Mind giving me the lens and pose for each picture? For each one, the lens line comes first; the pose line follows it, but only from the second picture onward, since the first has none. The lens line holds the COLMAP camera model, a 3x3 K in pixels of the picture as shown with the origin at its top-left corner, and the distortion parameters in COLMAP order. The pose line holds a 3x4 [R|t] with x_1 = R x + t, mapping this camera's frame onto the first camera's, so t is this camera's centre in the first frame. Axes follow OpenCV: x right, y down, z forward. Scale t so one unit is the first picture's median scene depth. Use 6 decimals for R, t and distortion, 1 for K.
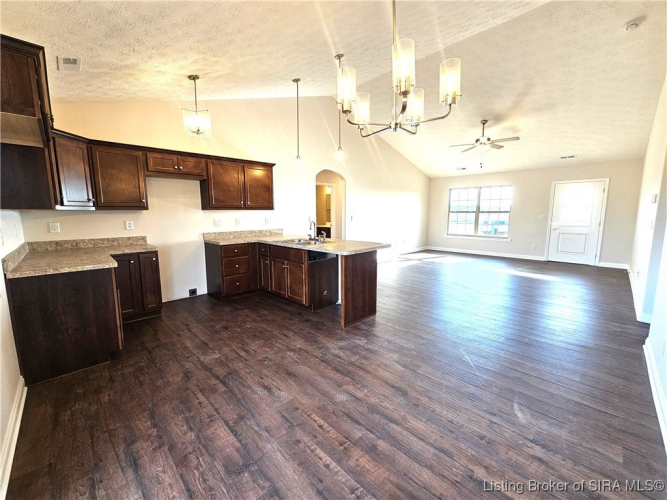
lens RADIAL K [[273.1, 0, 329.7], [0, 273.1, 248.3], [0, 0, 1]] dist [-0.001115, 0.000283]
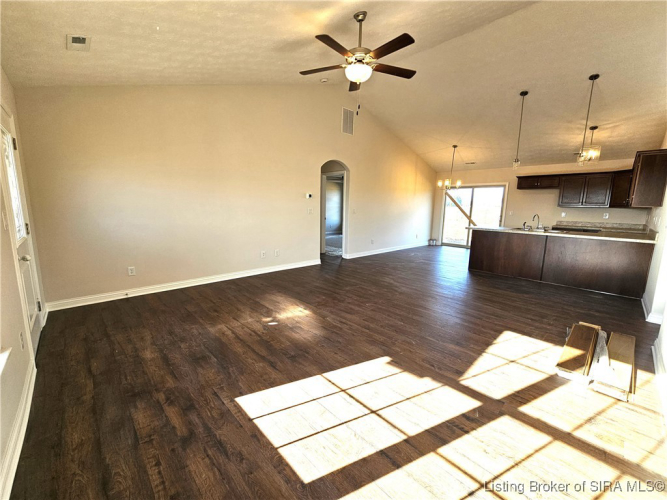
lens RADIAL K [[273.1, 0, 329.7], [0, 273.1, 248.3], [0, 0, 1]] dist [-0.001115, 0.000283]
pose [[-0.999764, -0.016979, 0.013555, 1.093594], [-0.012368, 0.957716, 0.287448, -0.378640], [-0.017863, 0.287213, -0.957700, 2.848175]]
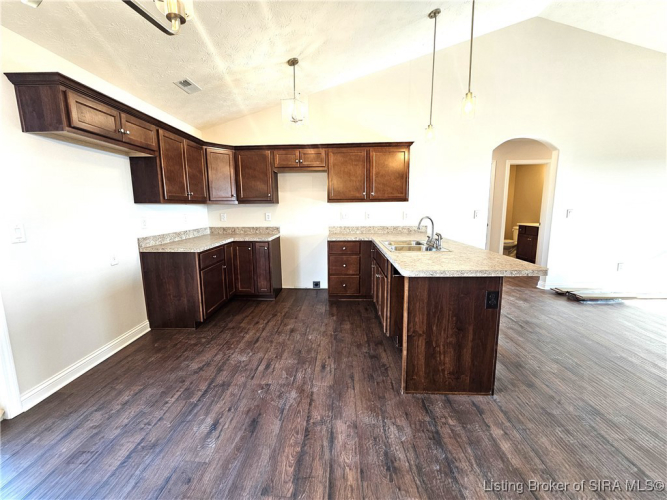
lens RADIAL K [[273.1, 0, 329.7], [0, 273.1, 248.3], [0, 0, 1]] dist [-0.001115, 0.000283]
pose [[0.688100, 0.105469, -0.717910, 0.336859], [-0.089320, 0.994167, 0.060443, -0.051408], [0.720097, 0.022533, 0.693507, 0.446026]]
